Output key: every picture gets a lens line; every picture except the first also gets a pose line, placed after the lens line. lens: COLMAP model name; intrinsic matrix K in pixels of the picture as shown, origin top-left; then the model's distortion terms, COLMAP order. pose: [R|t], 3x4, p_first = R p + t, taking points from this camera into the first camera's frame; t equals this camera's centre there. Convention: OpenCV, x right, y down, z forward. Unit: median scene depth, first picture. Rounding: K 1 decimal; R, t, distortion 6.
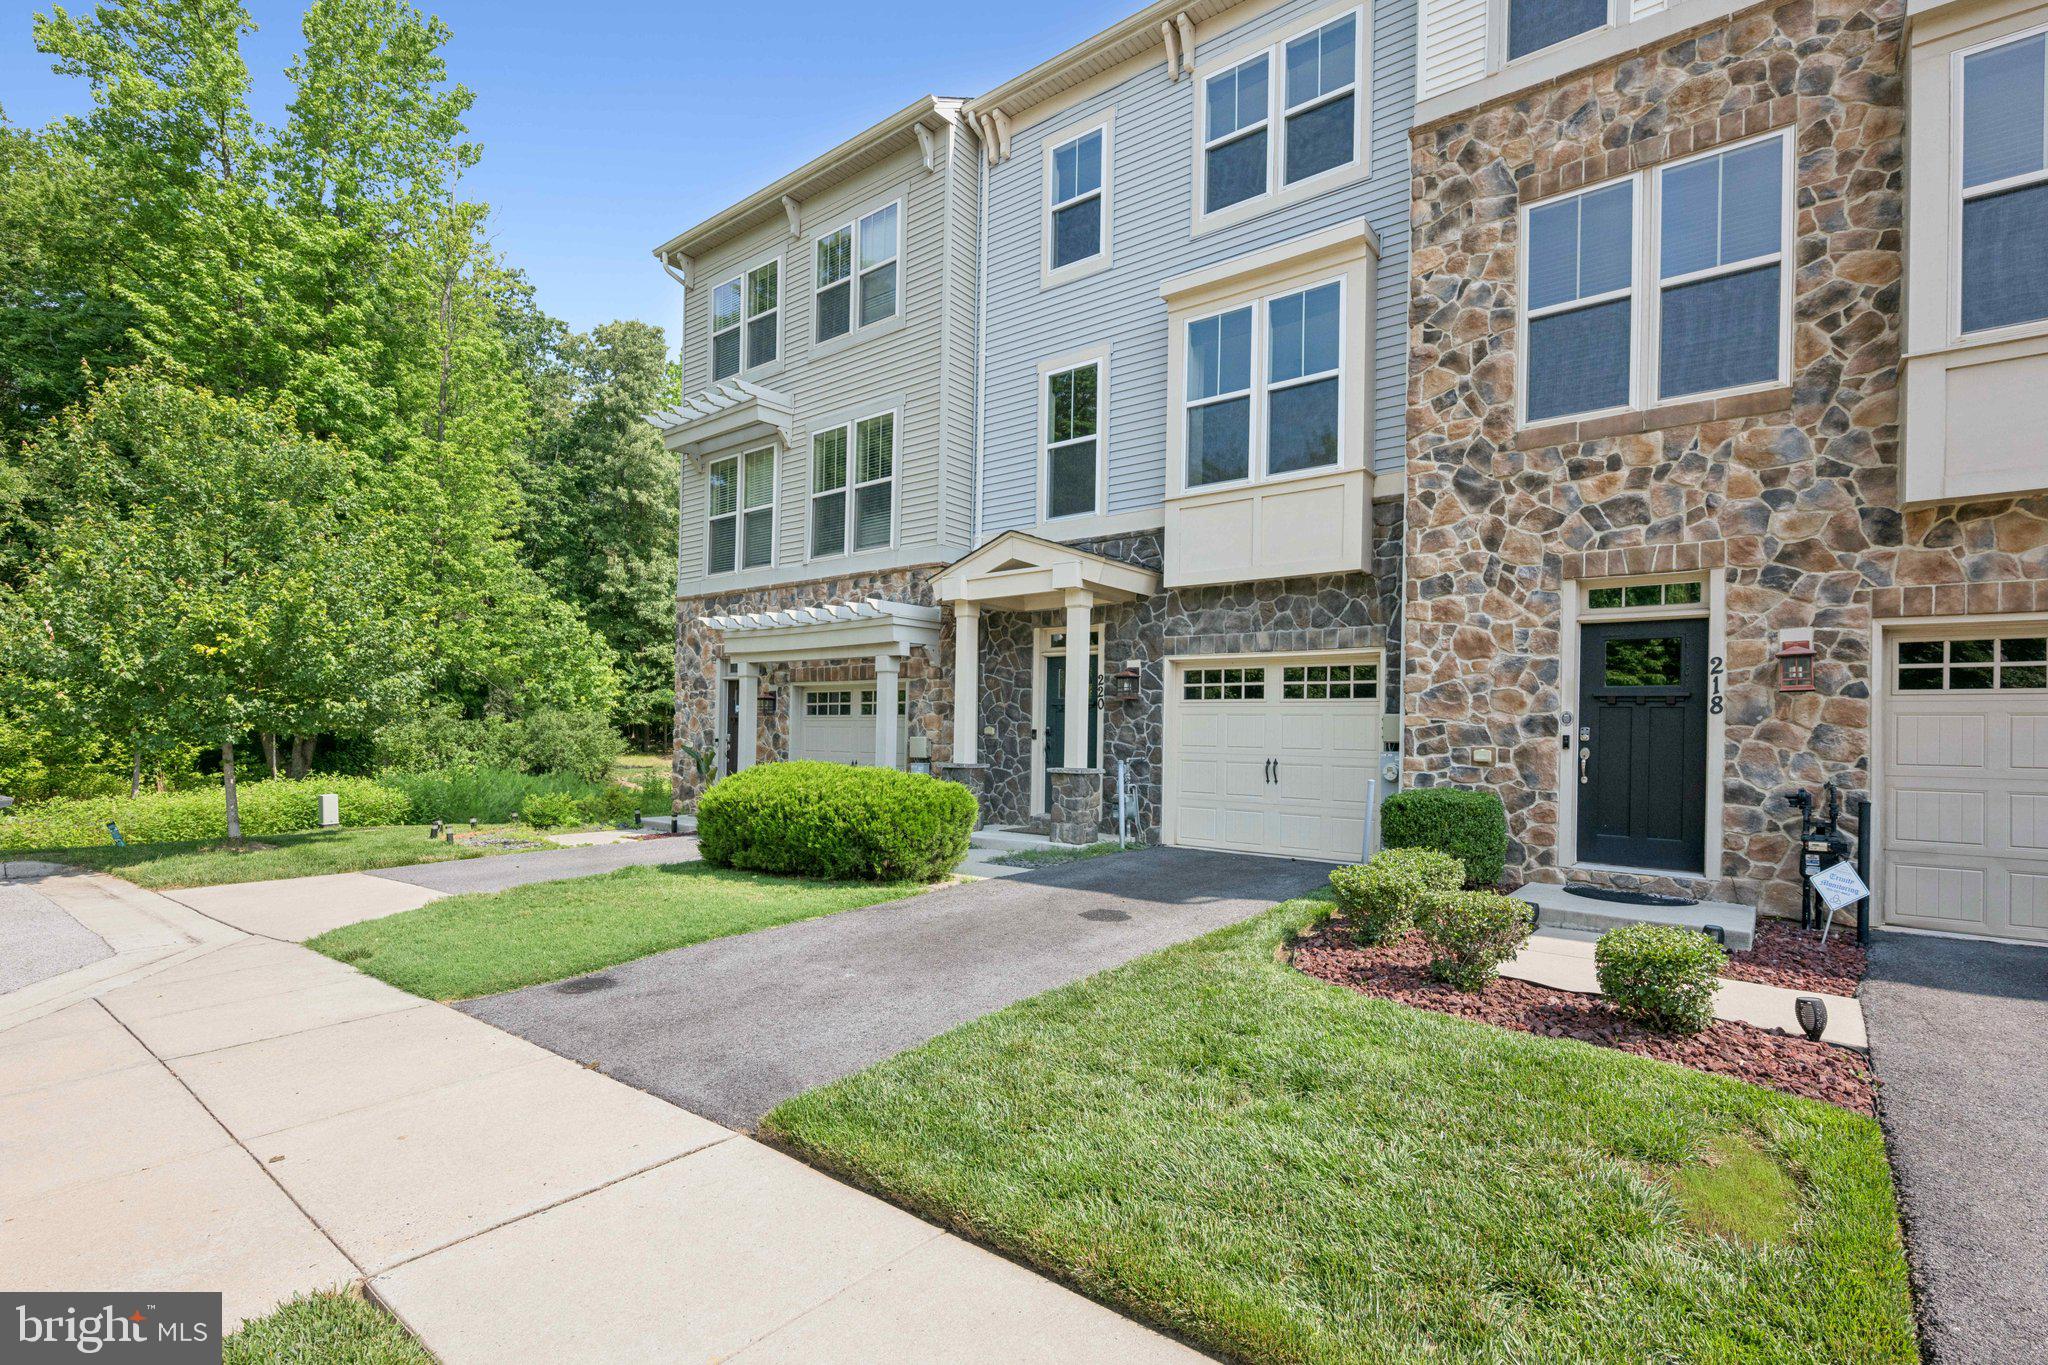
lens RADIAL K [[952.2, 0, 1025.0], [0, 952.2, 720.1], [0, 0, 1]] dist [-0.000653, -0.000351]
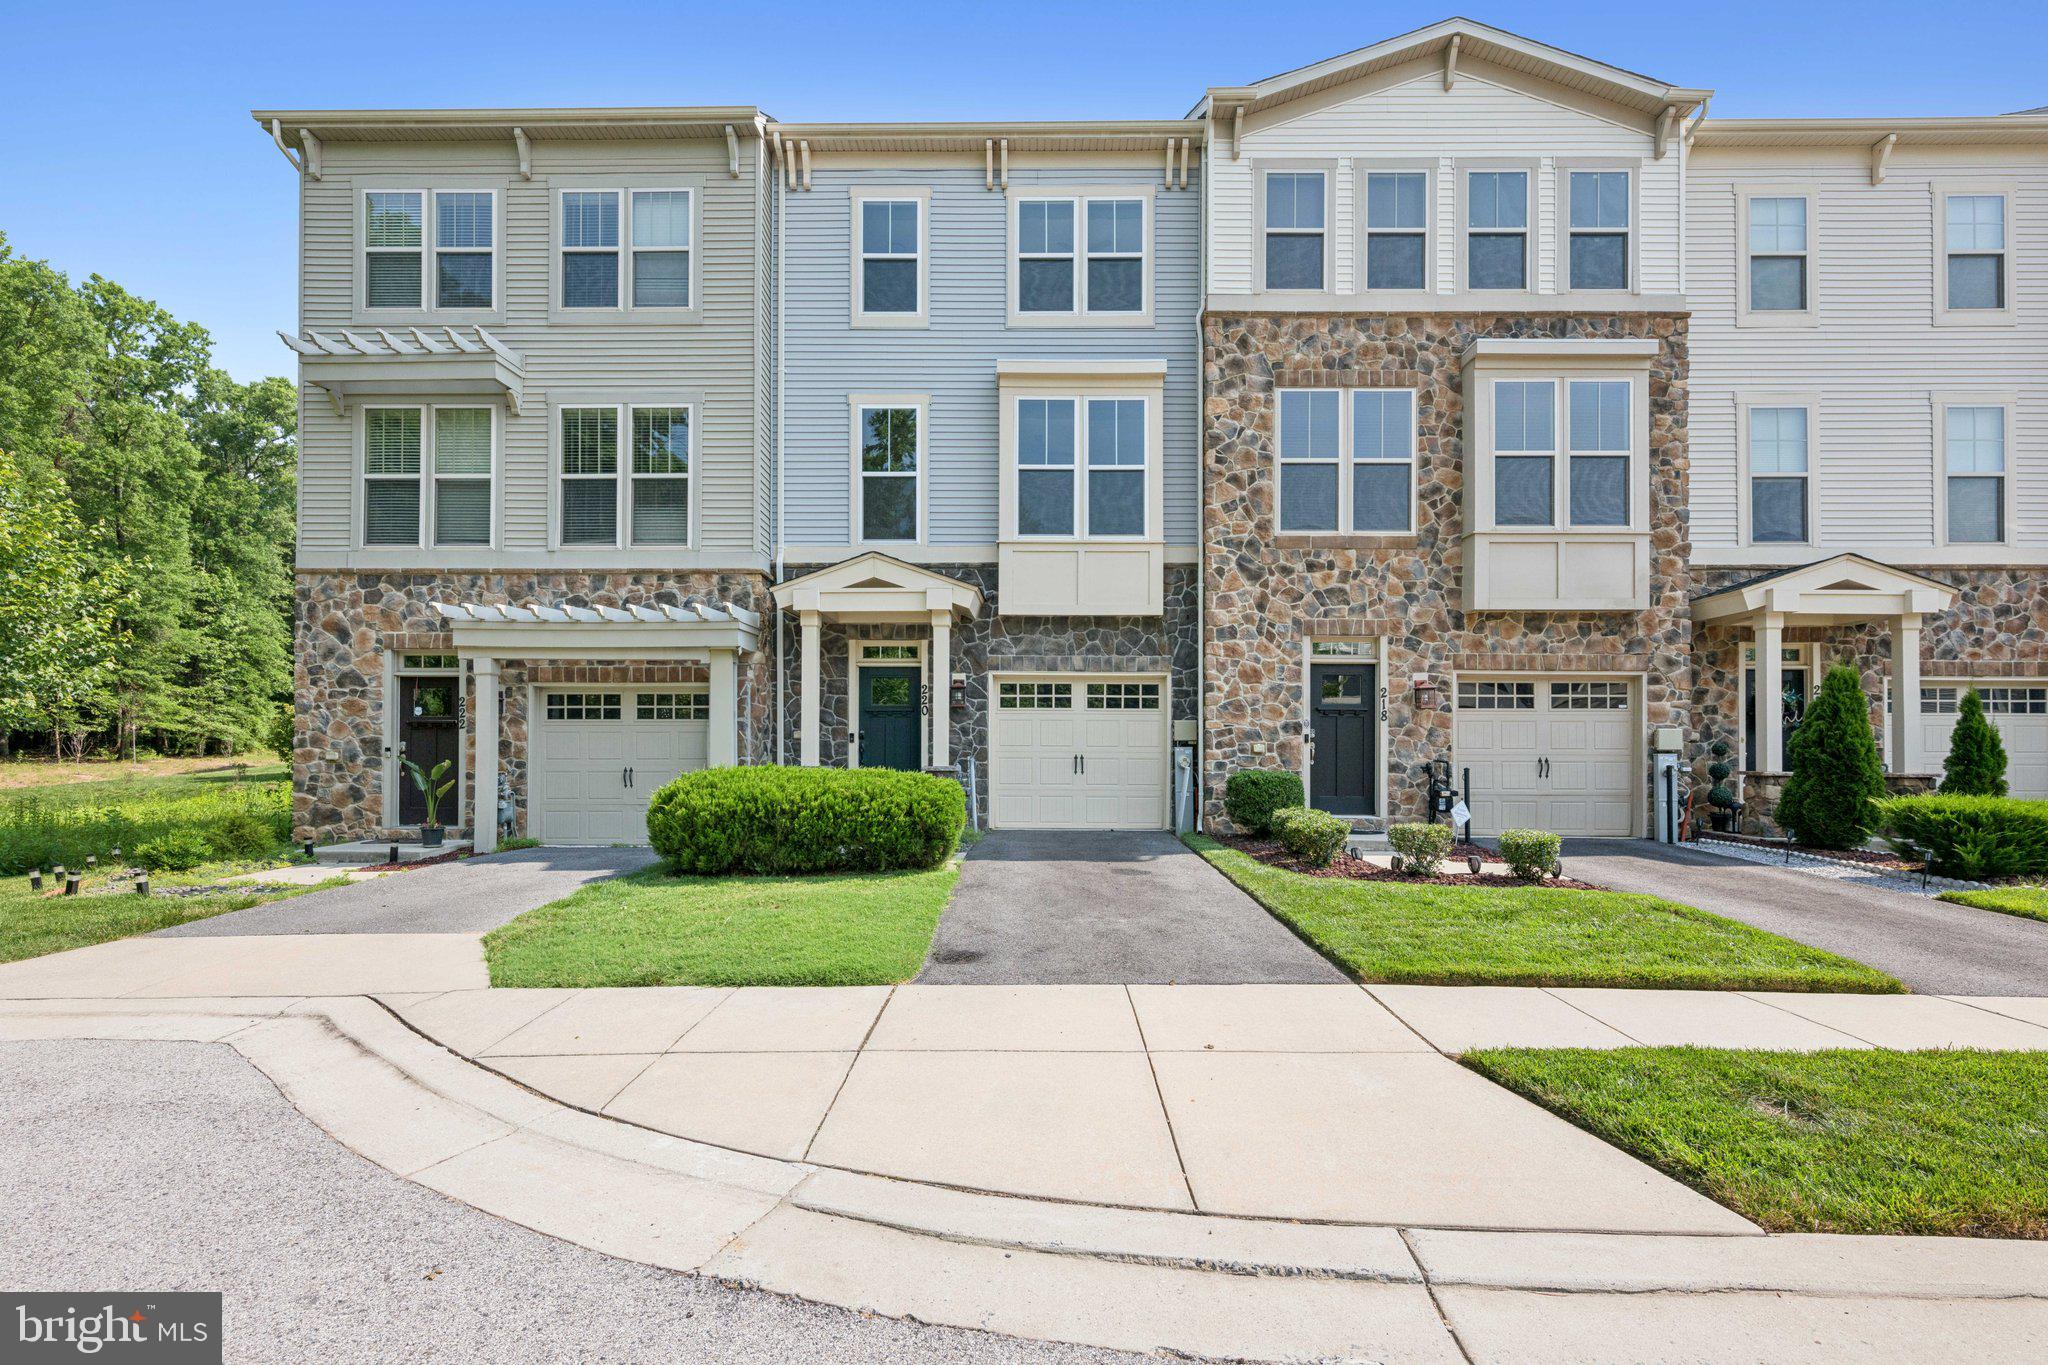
lens RADIAL K [[950.0, 0, 1026.4], [0, 950.0, 728.2], [0, 0, 1]] dist [-0.000975, -0.000398]
pose [[0.793621, -0.002579, 0.608407, -0.698838], [0.000291, 0.999993, 0.003859, -0.000095], [-0.608412, -0.002886, 0.793616, 0.031699]]
